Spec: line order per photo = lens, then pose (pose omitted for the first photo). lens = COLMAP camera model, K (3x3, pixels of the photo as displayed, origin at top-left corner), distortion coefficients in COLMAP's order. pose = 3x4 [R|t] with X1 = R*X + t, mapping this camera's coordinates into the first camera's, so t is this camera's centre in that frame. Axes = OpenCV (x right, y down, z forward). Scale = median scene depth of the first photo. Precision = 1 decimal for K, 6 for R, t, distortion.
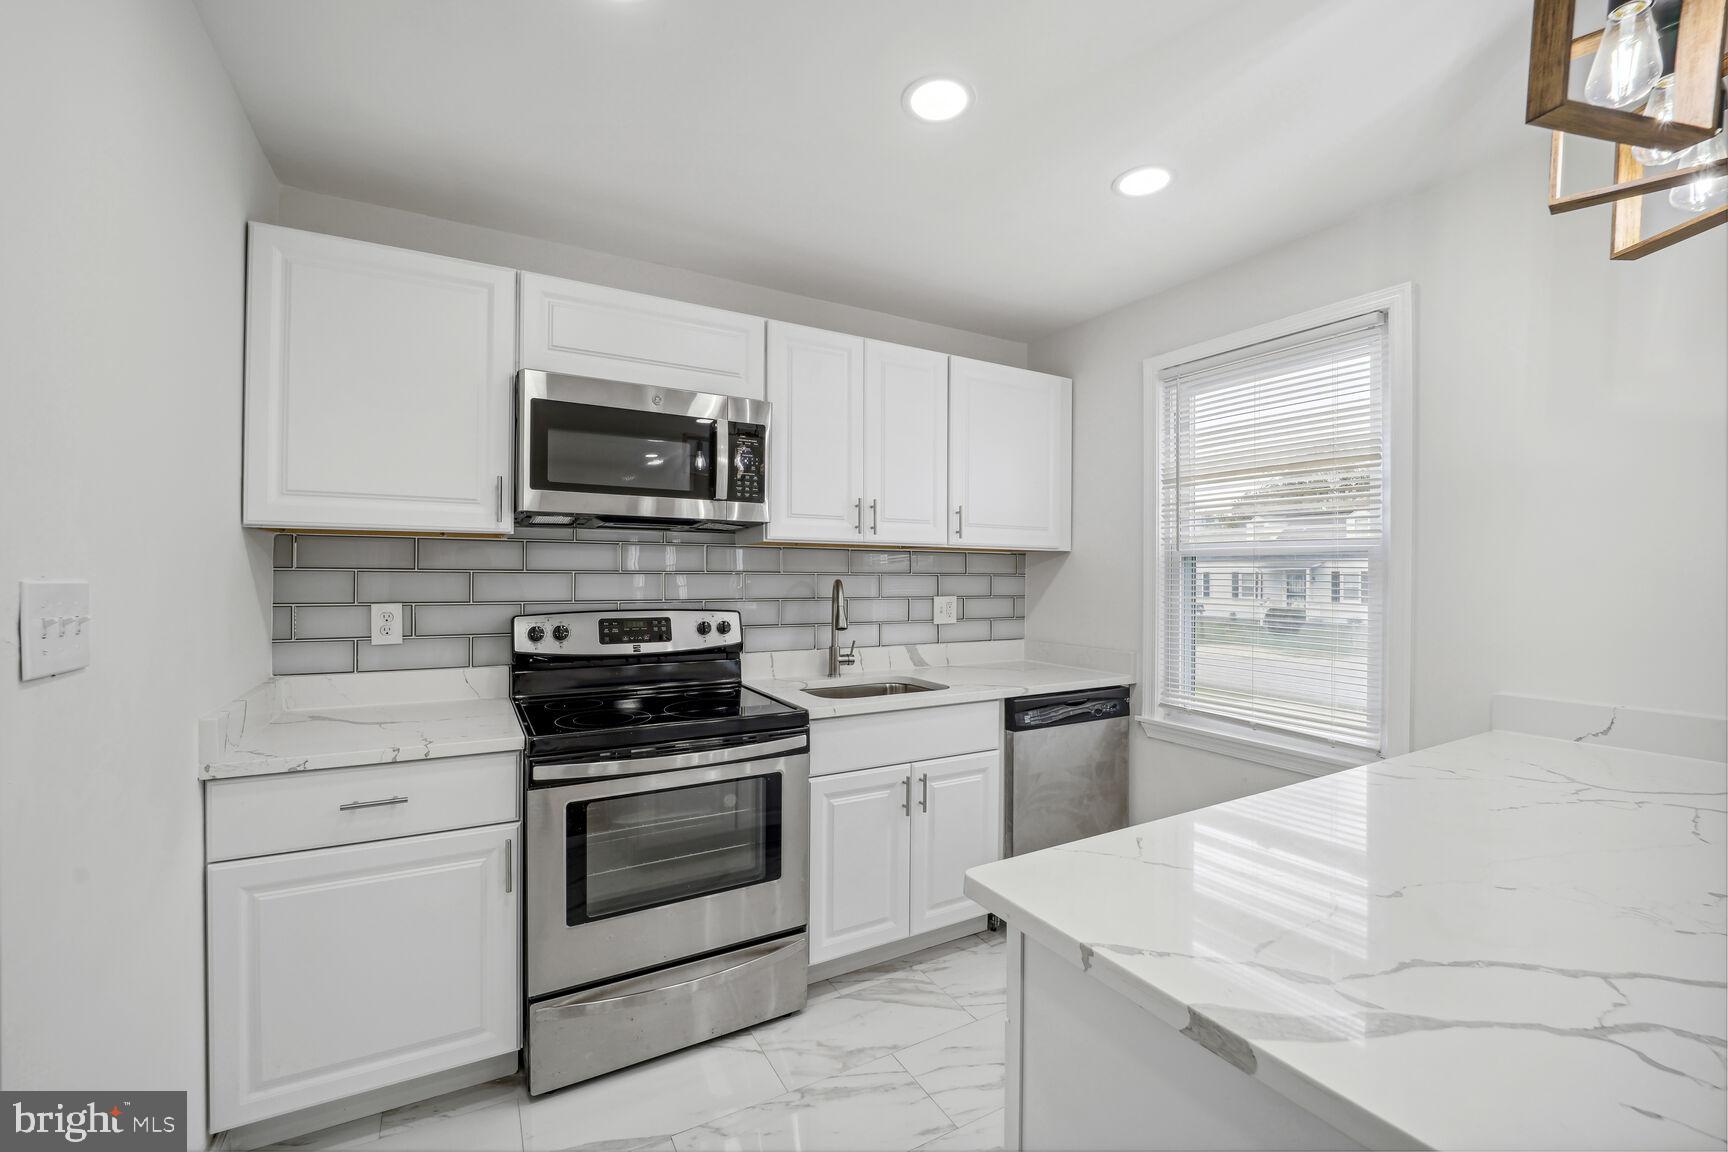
lens RADIAL K [[710.2, 0, 874.7], [0, 710.2, 573.7], [0, 0, 1]] dist [-0.016933, 0.002579]
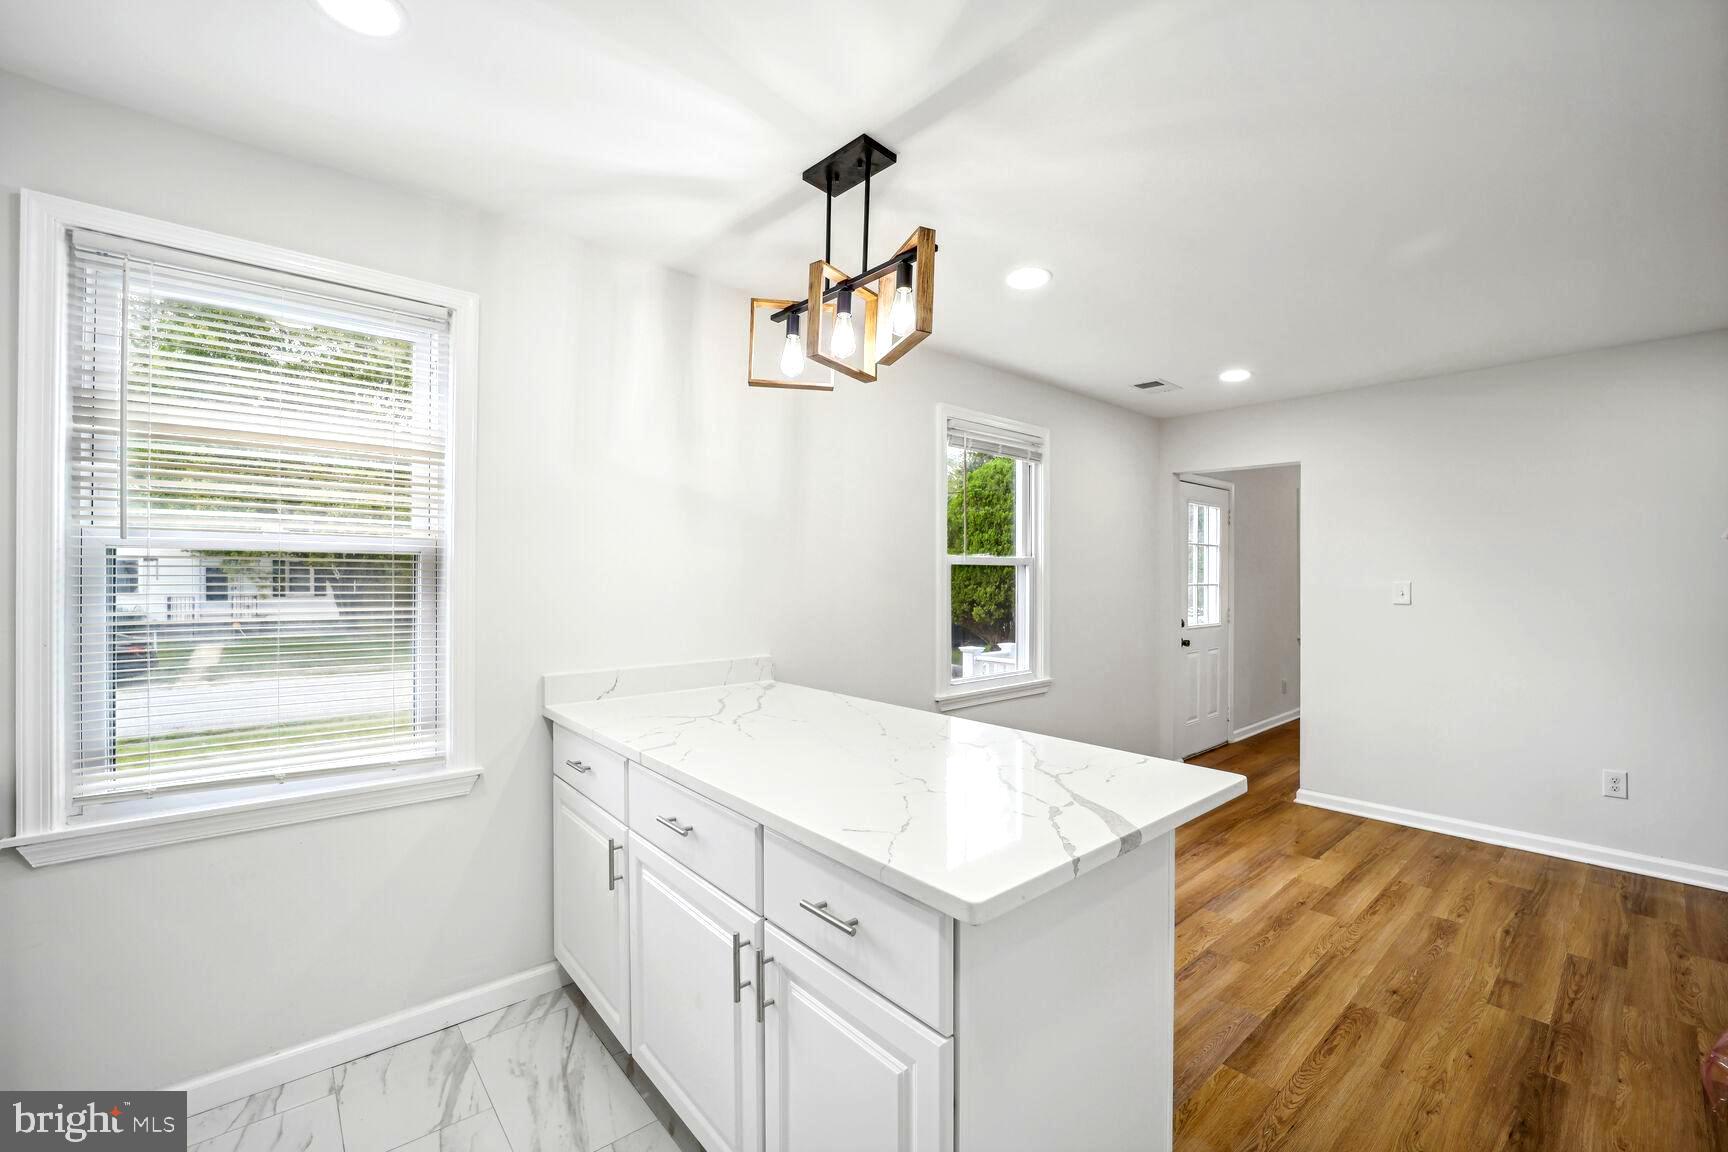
lens RADIAL K [[710.2, 0, 862.1], [0, 710.2, 570.6], [0, 0, 1]] dist [-0.016933, 0.002579]
pose [[-0.183489, 0.000529, 0.983022, -0.312173], [-0.006598, 0.999977, -0.001769, -0.008563], [-0.983000, -0.006810, -0.183481, 0.531964]]
